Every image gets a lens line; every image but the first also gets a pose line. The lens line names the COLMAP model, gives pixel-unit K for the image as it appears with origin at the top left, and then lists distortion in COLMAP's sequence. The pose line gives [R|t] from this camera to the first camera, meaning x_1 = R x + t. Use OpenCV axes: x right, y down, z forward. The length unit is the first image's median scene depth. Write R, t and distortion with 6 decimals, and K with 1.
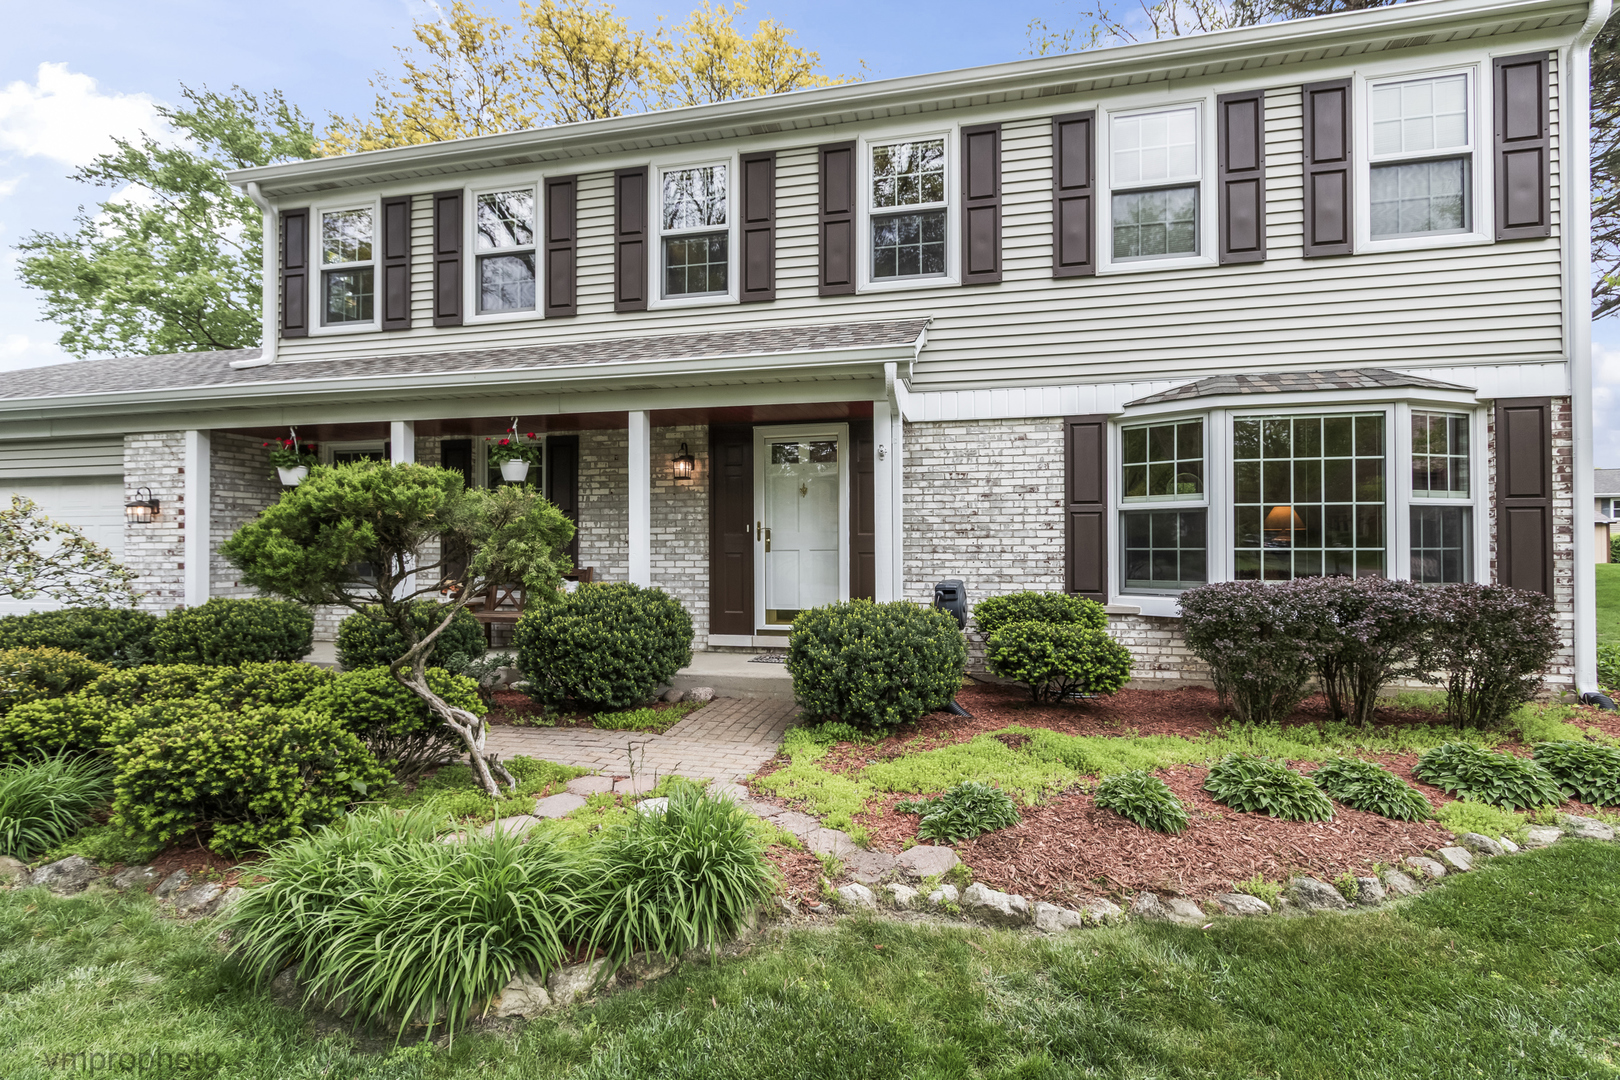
lens RADIAL K [[738.7, 0, 813.5], [0, 738.7, 542.4], [0, 0, 1]] dist [0.002763, -0.001793]
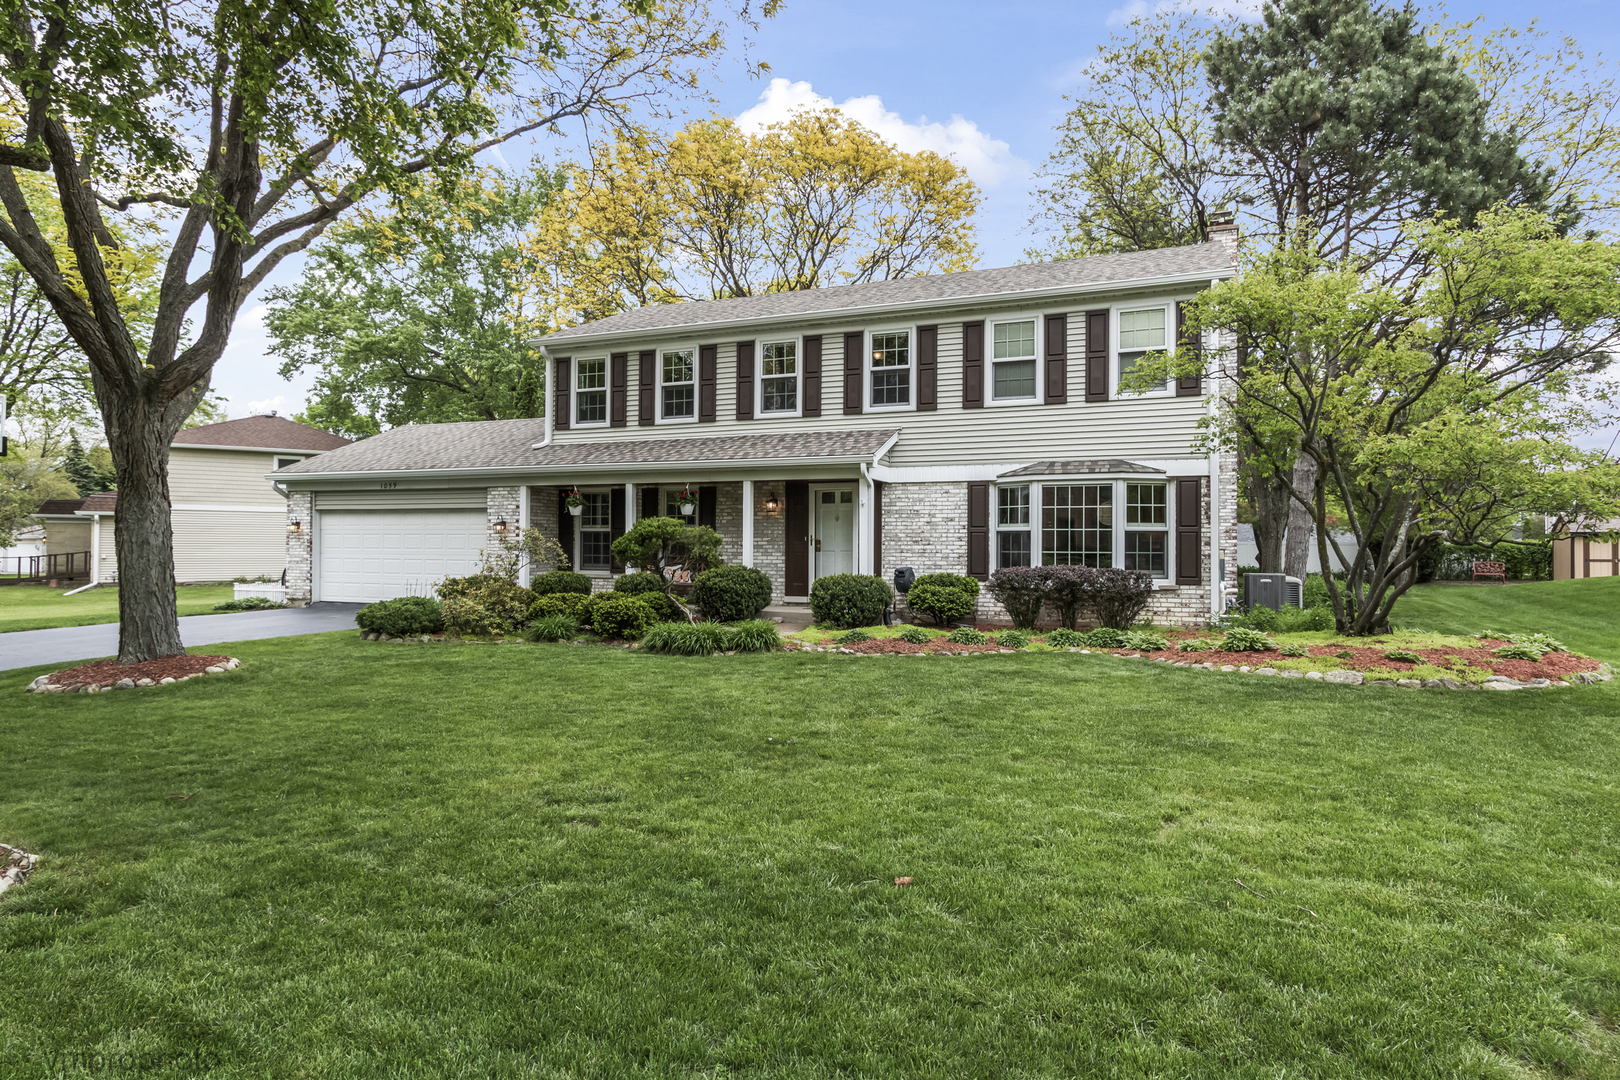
lens RADIAL K [[898.1, 0, 809.5], [0, 898.1, 541.8], [0, 0, 1]] dist [-0.002449, -0.000052]
pose [[0.985686, 0.007648, -0.168415, 0.326387], [-0.008006, 0.999967, -0.001451, -0.008596], [0.168399, 0.002779, 0.985715, -1.321027]]
